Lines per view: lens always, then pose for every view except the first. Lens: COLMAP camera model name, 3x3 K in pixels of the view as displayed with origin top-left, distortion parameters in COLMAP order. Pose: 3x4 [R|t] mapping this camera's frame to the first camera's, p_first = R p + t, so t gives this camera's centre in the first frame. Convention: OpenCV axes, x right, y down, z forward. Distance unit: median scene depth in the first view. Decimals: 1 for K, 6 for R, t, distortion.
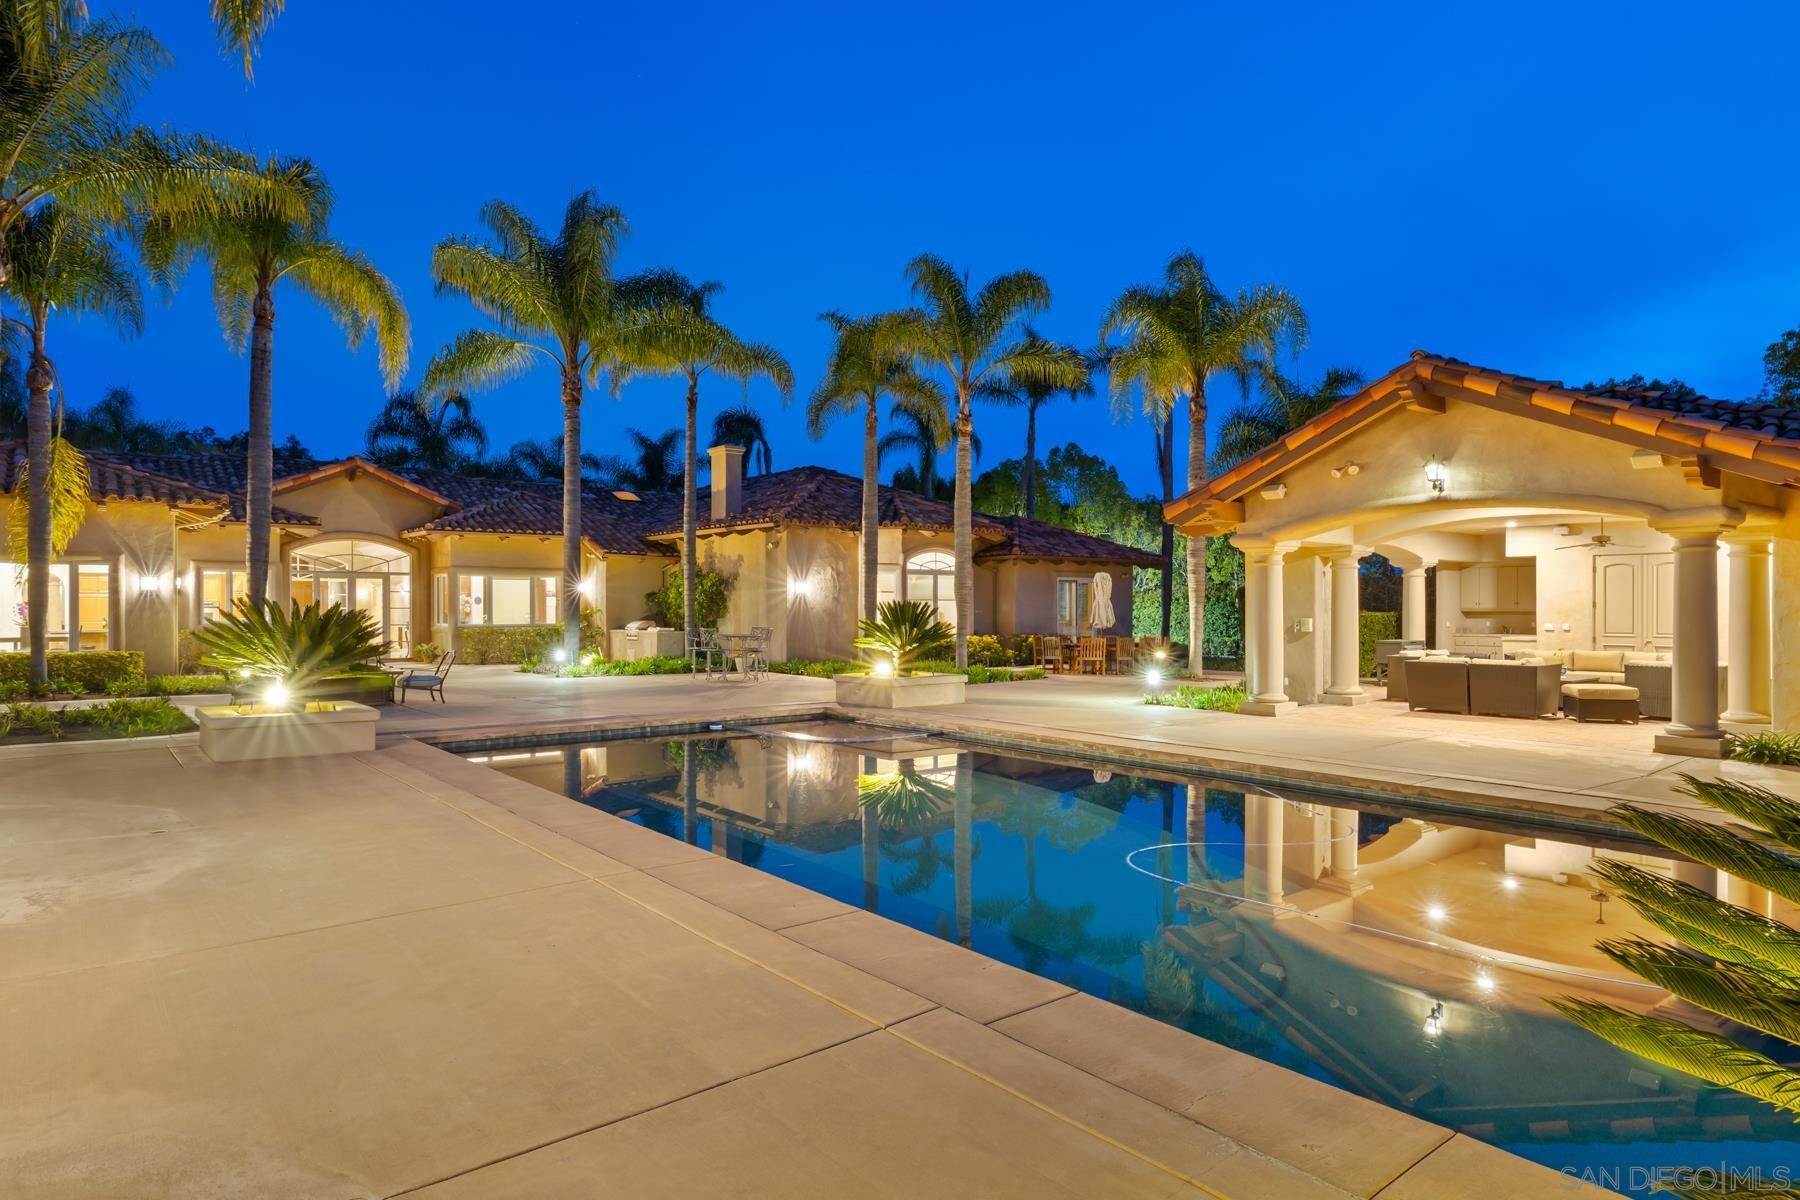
lens RADIAL K [[1069.1, 0, 900.0], [0, 1069.1, 600.0], [0, 0, 1]] dist [-0.002197, -0.000638]
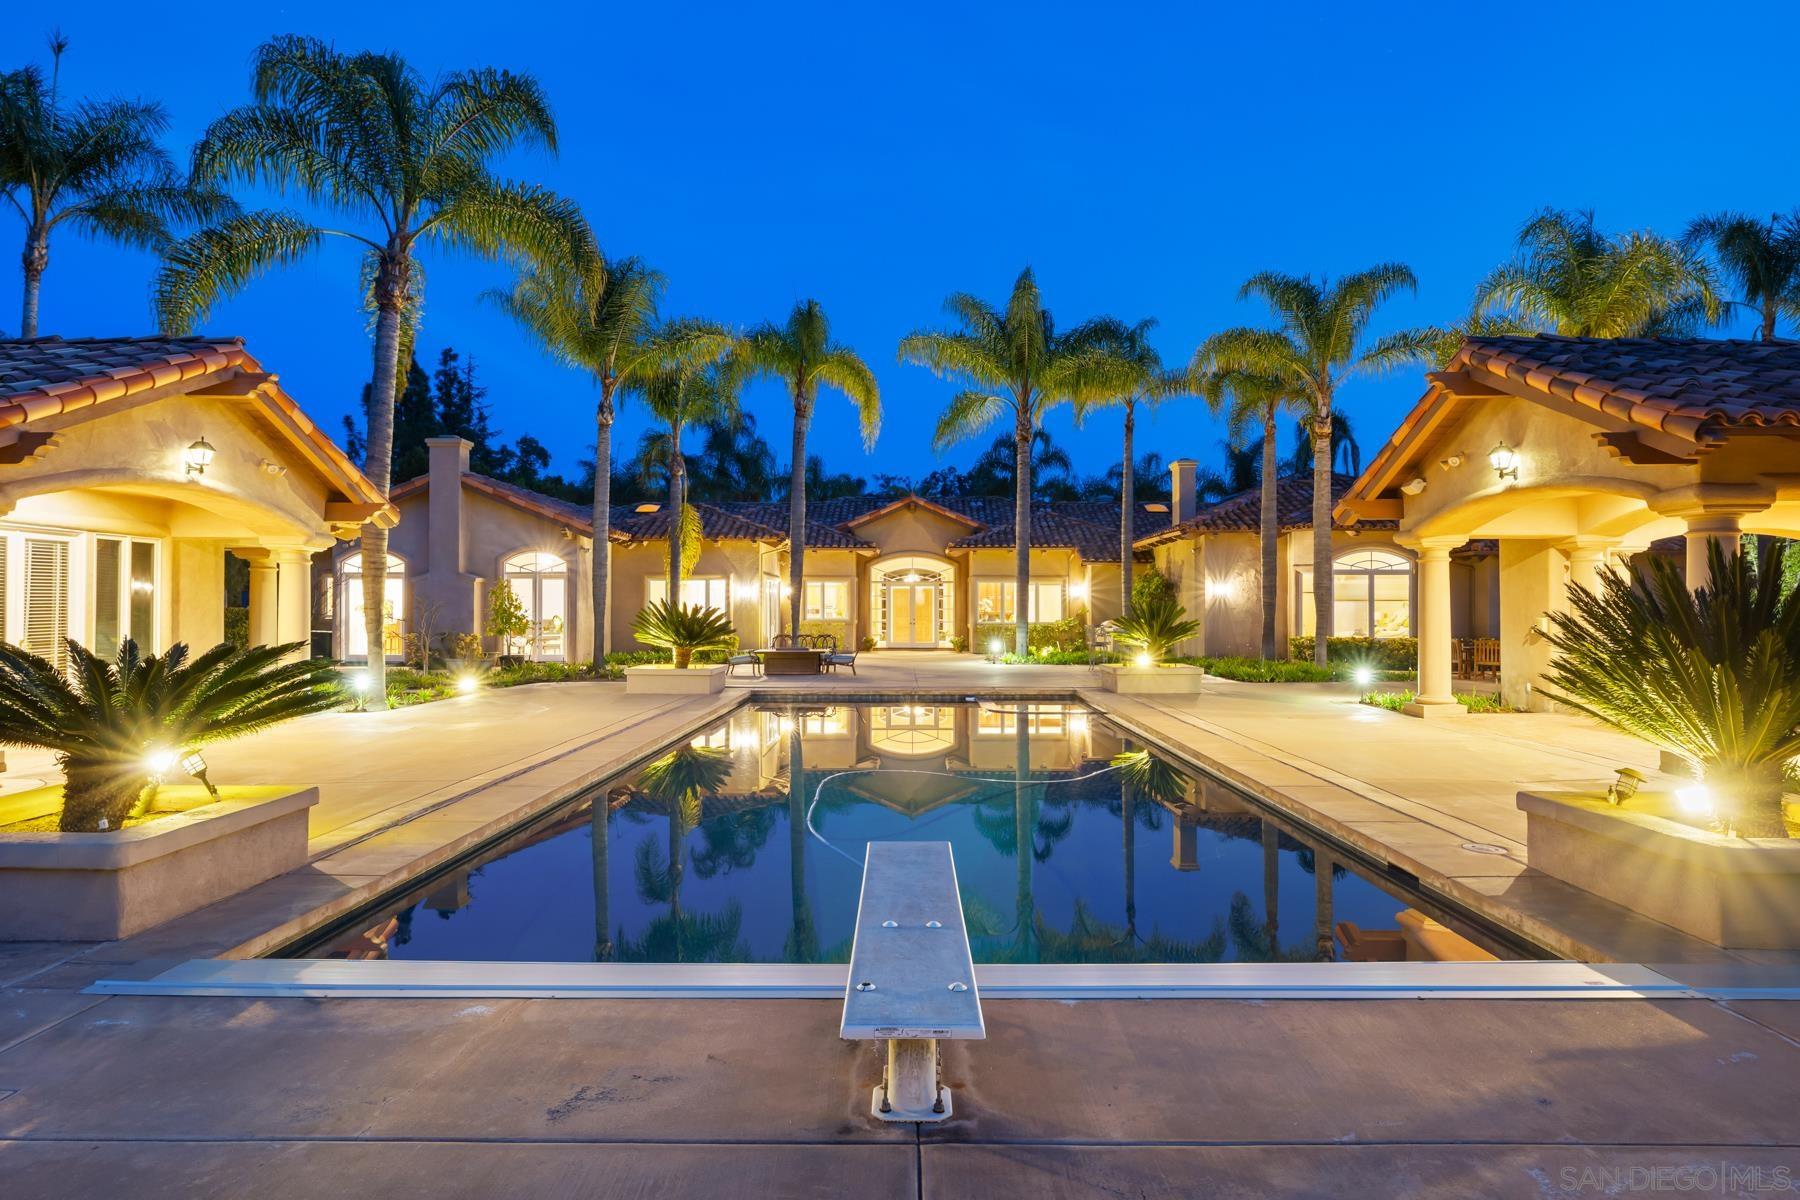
lens RADIAL K [[1069.1, 0, 900.0], [0, 1069.1, 600.0], [0, 0, 1]] dist [-0.002197, -0.000638]
pose [[0.769177, -0.005127, -0.639015, 0.349001], [0.002877, 0.999985, -0.004560, 0.002913], [0.639029, 0.001669, 0.769181, -0.028462]]
